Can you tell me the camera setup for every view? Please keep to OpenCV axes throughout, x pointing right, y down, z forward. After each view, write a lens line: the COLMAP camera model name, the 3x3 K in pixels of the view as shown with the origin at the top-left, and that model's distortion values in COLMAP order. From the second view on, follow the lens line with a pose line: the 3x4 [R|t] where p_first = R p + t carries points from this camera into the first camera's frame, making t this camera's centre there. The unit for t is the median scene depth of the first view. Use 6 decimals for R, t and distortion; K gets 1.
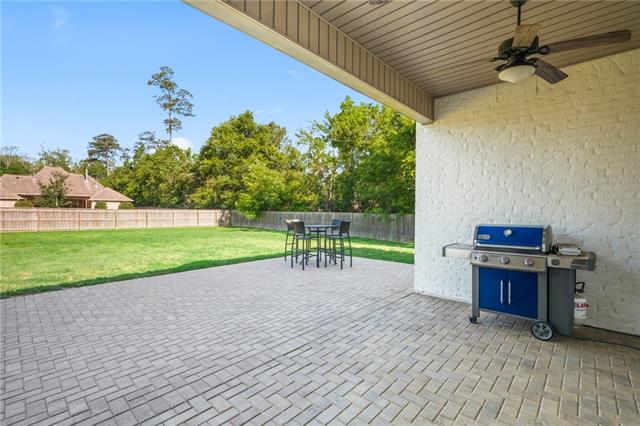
lens RADIAL K [[287.9, 0, 320.0], [0, 287.9, 213.0], [0, 0, 1]] dist [0.000267, 0.000382]
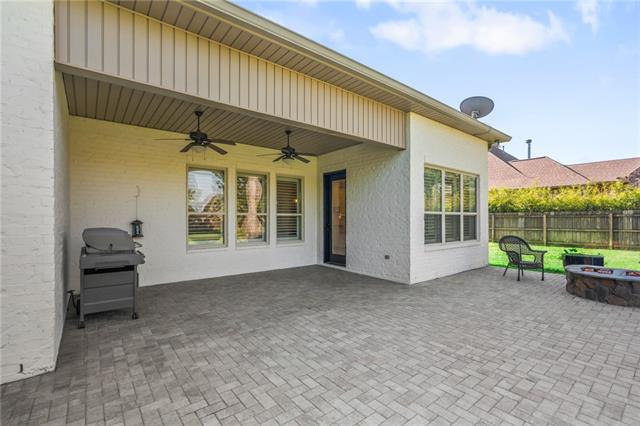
lens RADIAL K [[287.9, 0, 320.0], [0, 287.9, 213.0], [0, 0, 1]] dist [0.000267, 0.000382]
pose [[-0.987292, -0.000708, 0.158913, -0.274086], [-0.000486, 0.999999, 0.001430, -0.014142], [-0.158913, 0.001334, -0.987292, 1.651463]]
